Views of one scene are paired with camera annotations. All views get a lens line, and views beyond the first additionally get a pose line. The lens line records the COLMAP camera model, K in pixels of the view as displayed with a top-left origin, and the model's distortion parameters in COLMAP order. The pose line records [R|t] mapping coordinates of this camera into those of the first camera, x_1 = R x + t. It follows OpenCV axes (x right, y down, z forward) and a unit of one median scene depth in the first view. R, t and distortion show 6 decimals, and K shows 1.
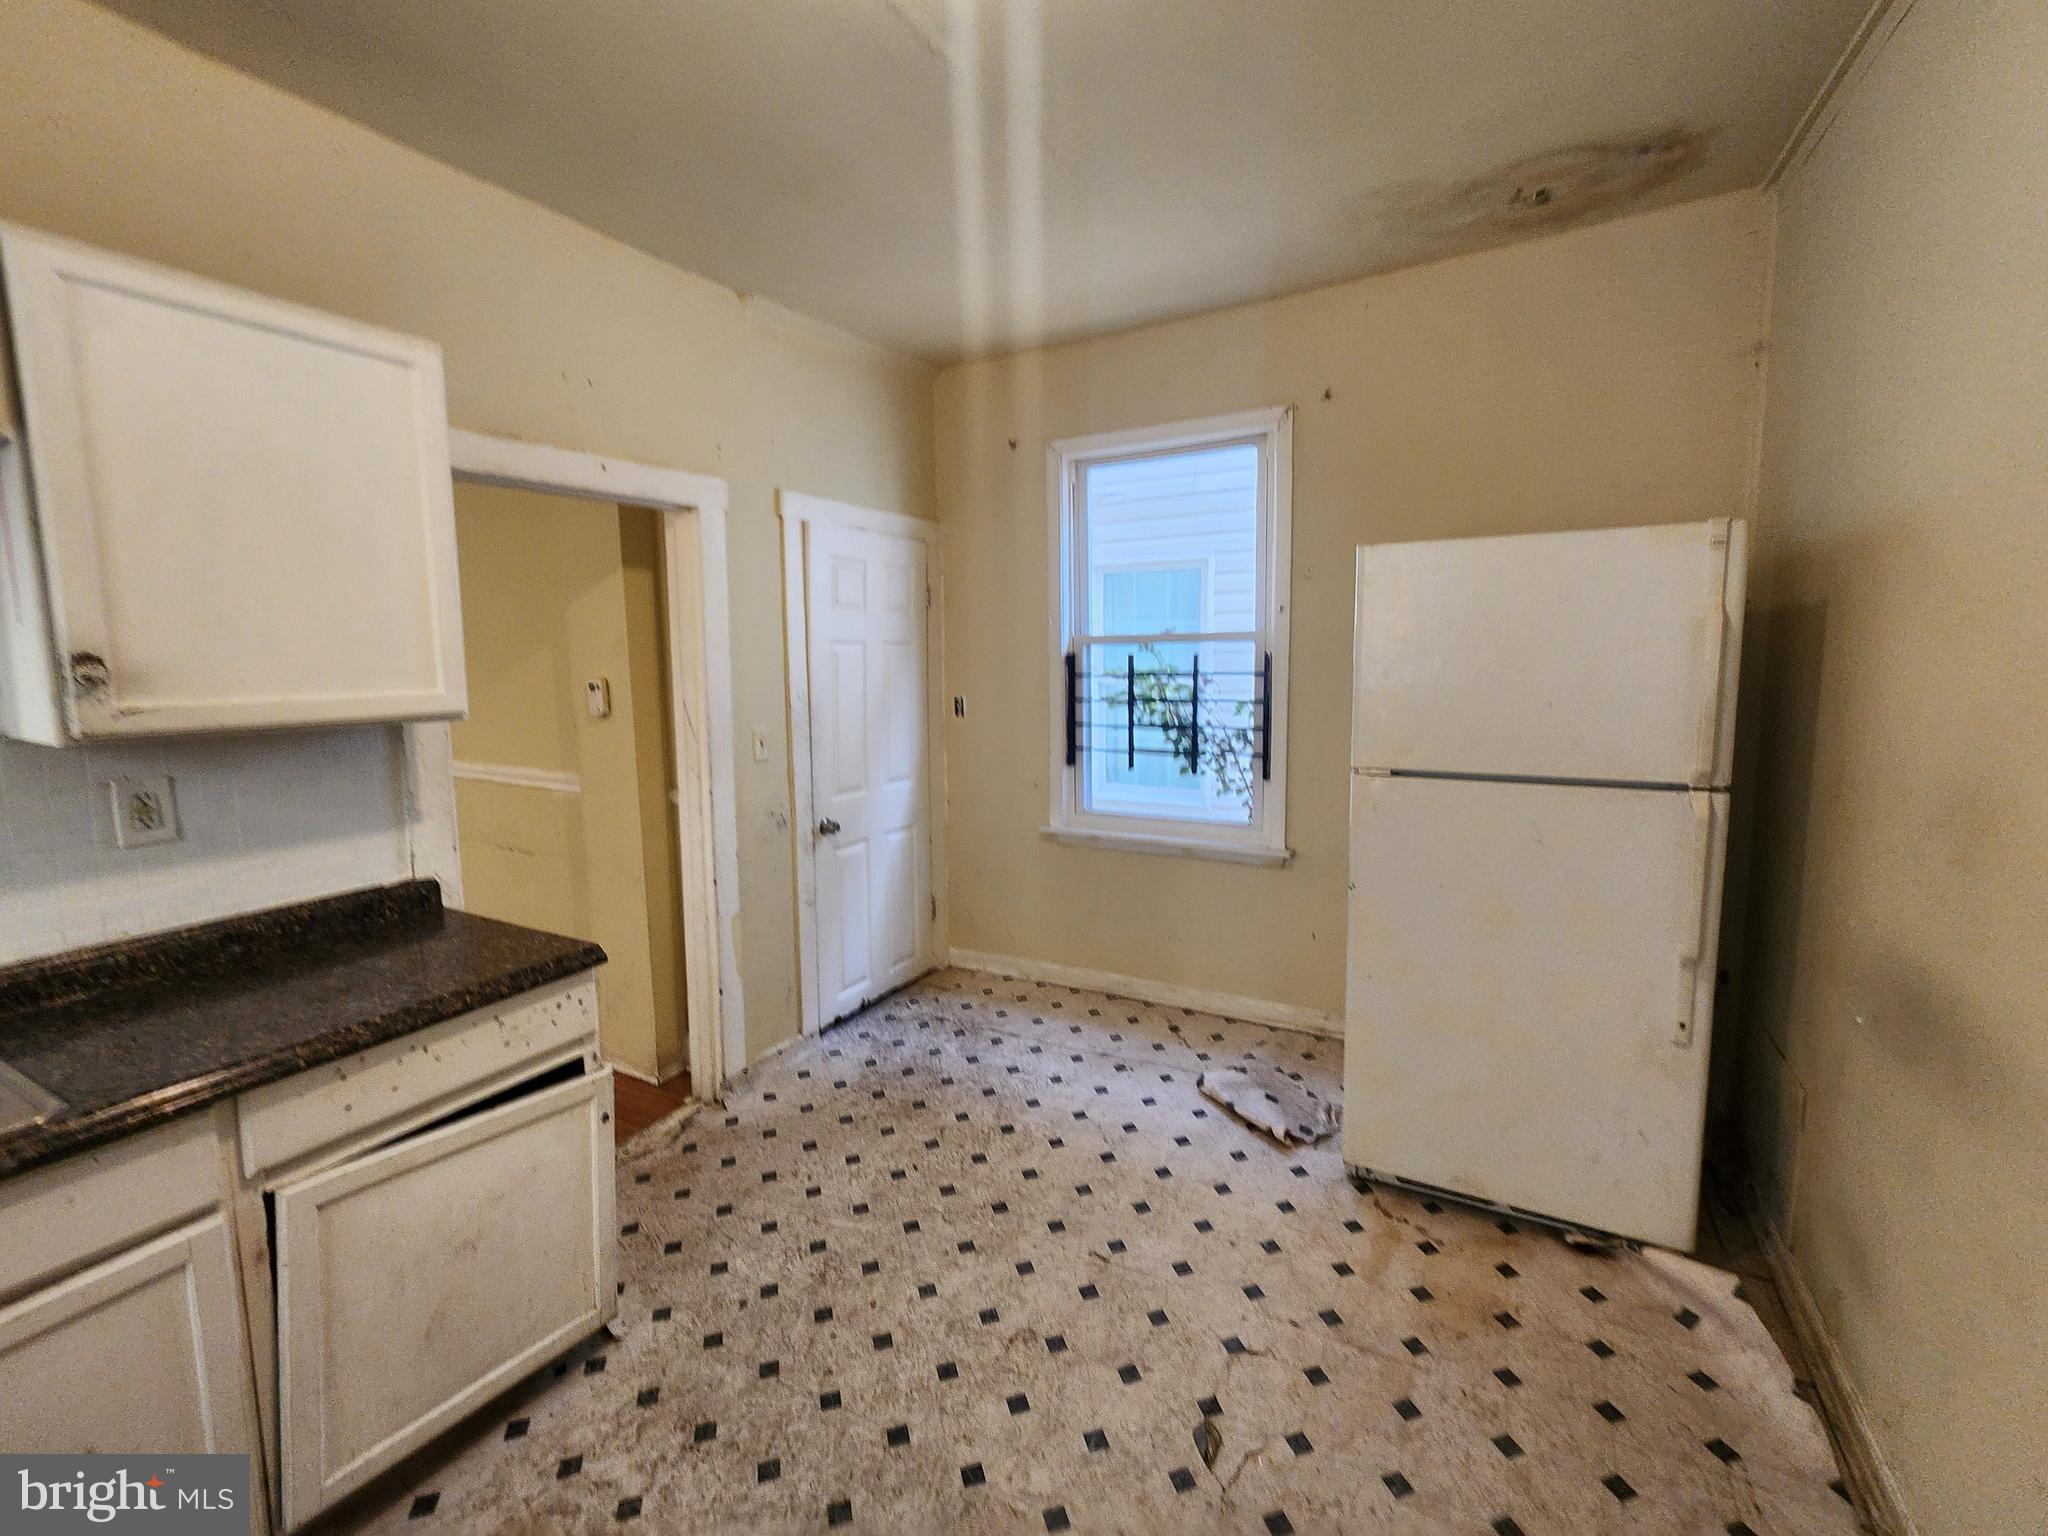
lens RADIAL K [[868.2, 0, 1017.9], [0, 868.2, 750.4], [0, 0, 1]] dist [-0.002343, -0.000546]
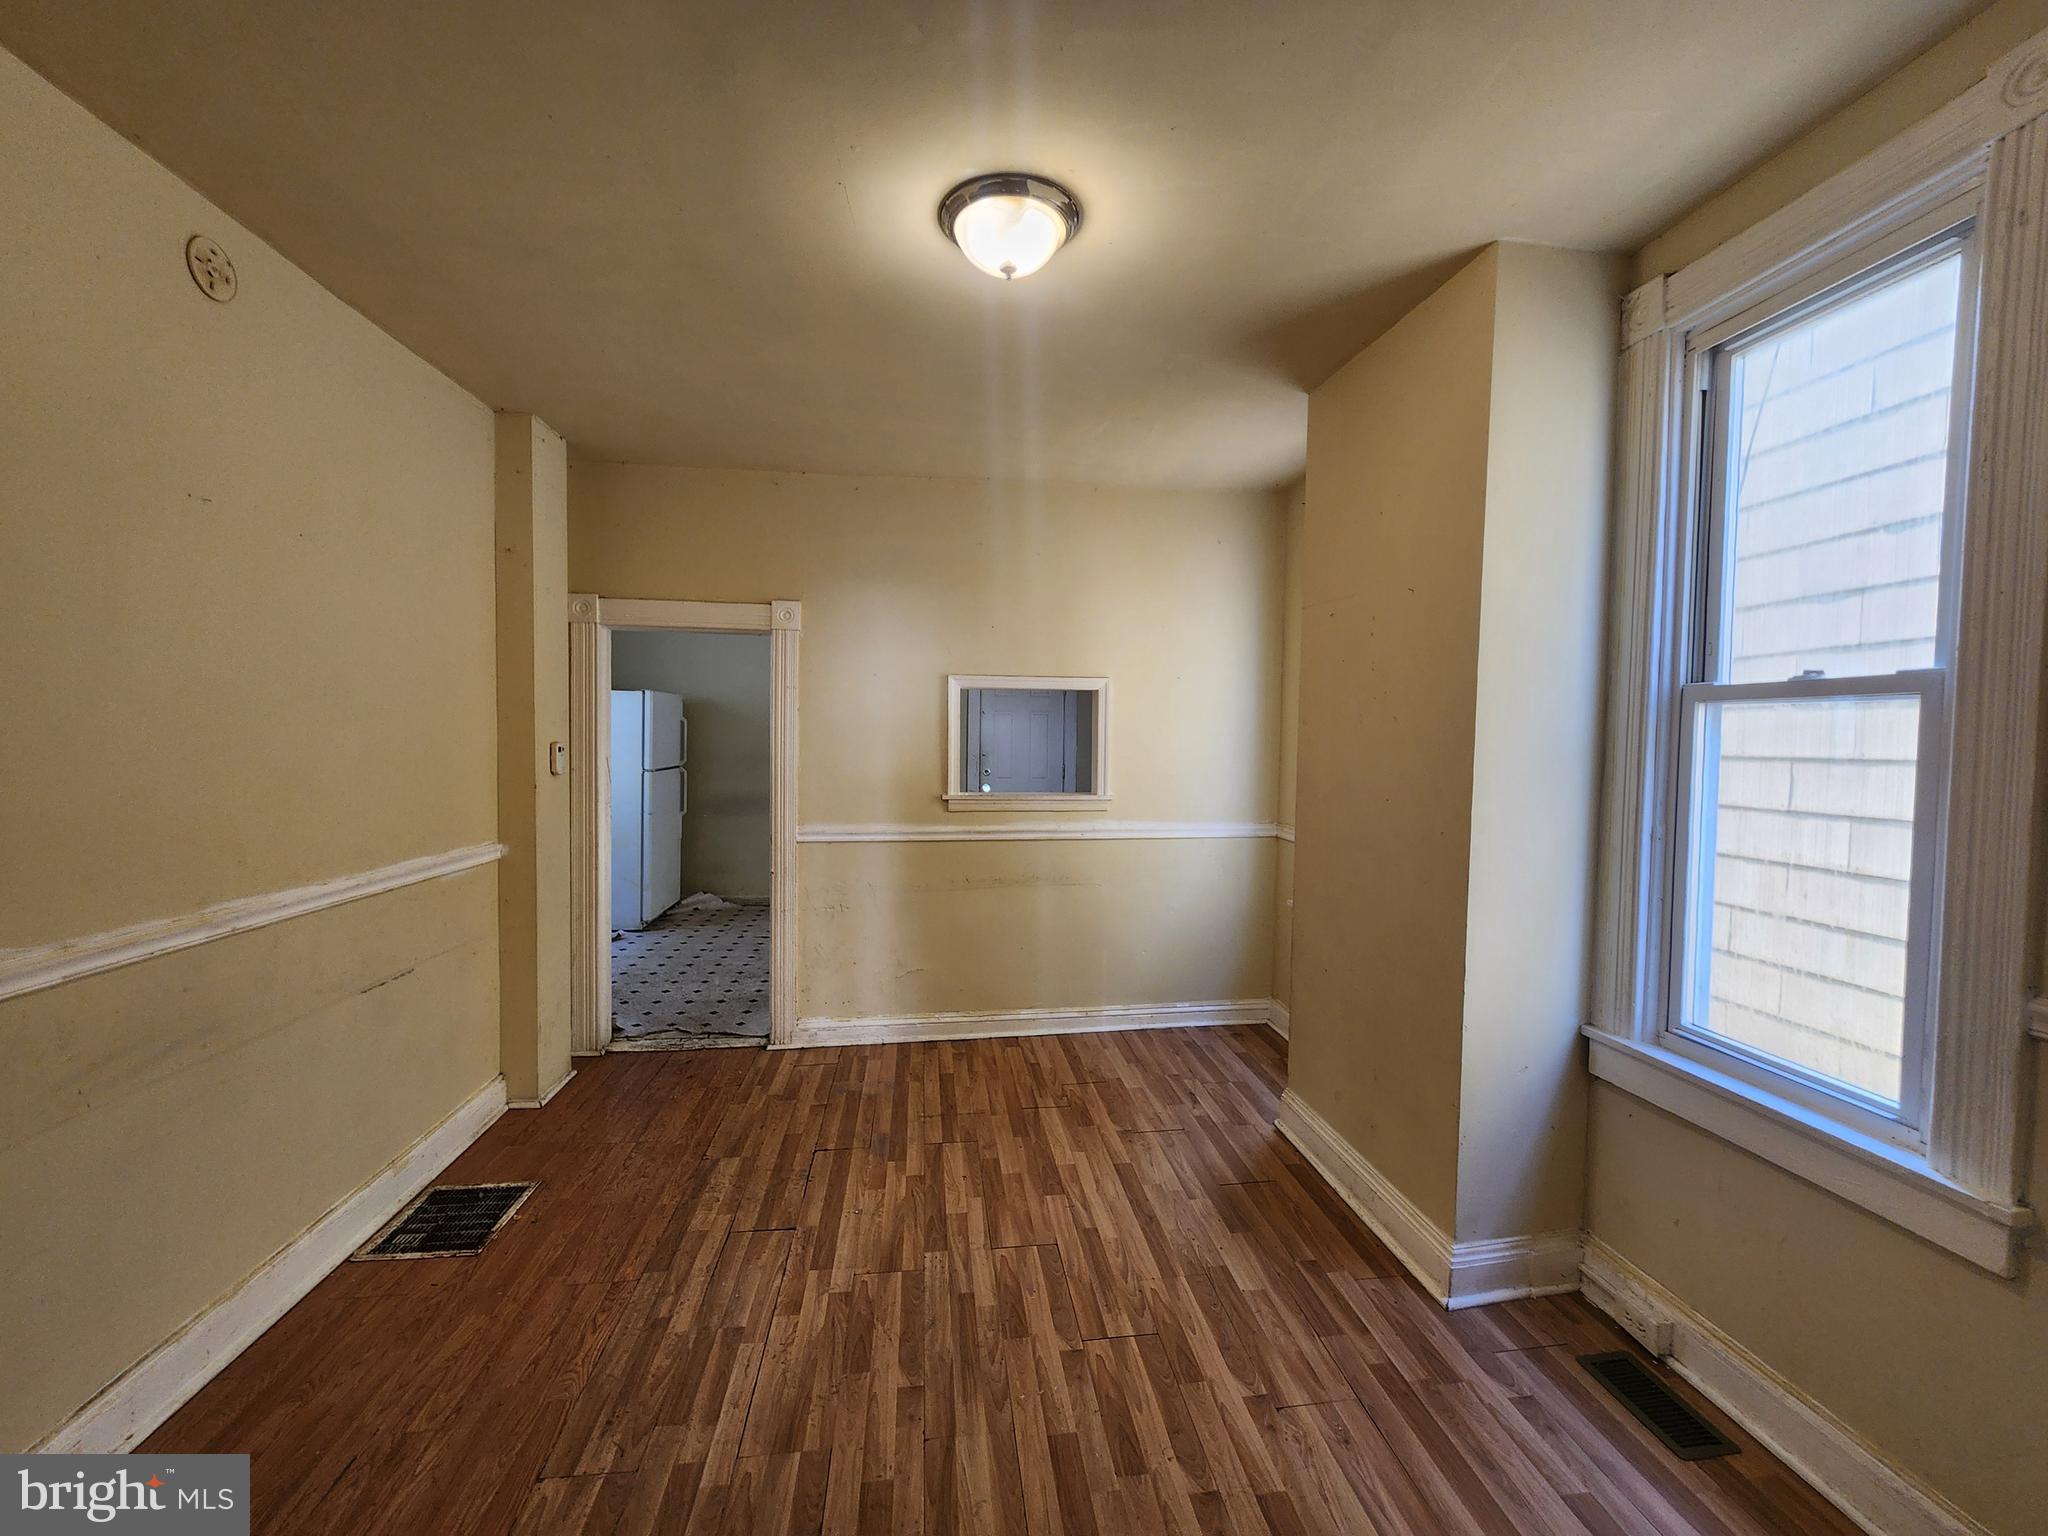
lens RADIAL K [[855.5, 0, 1022.7], [0, 855.5, 764.8], [0, 0, 1]] dist [-0.000109, -0.000082]
pose [[-0.595205, -0.025475, 0.803170, -2.595032], [0.084976, 0.991898, 0.094435, -0.157246], [-0.799068, 0.124458, -0.588218, 1.714742]]
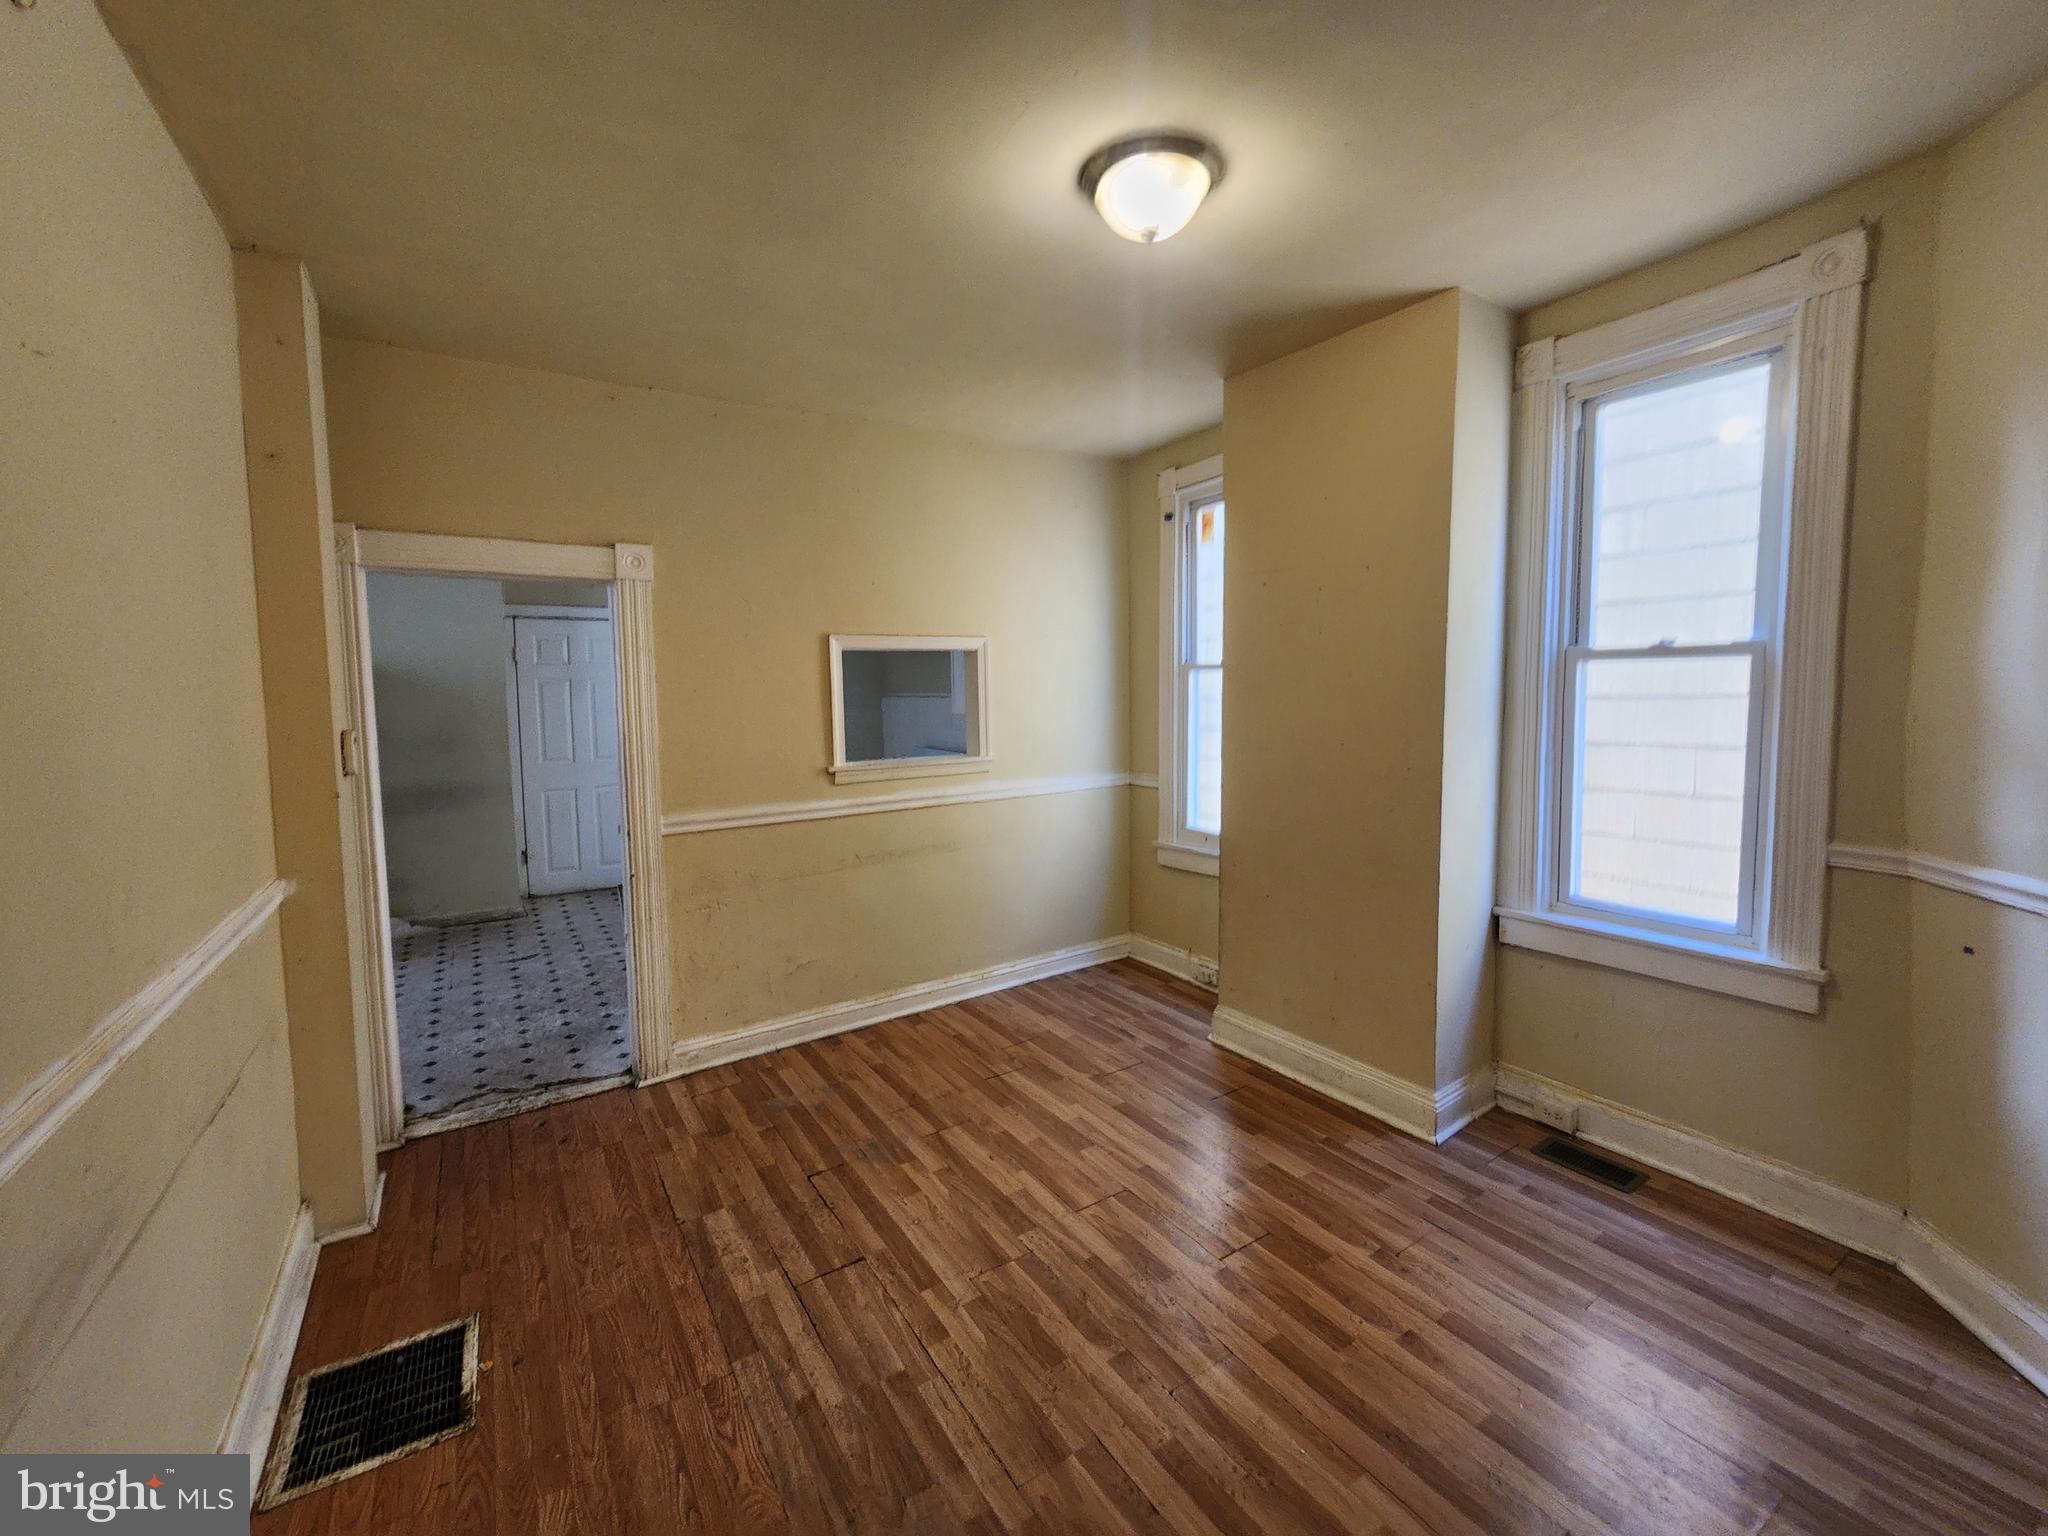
lens RADIAL K [[870.2, 0, 1062.4], [0, 870.2, 751.4], [0, 0, 1]] dist [-0.000945, 0.000310]
pose [[-0.896242, -0.007772, 0.443497, -2.151286], [0.076025, 0.982360, 0.170850, -0.223890], [-0.437001, 0.186840, -0.879841, 2.091104]]
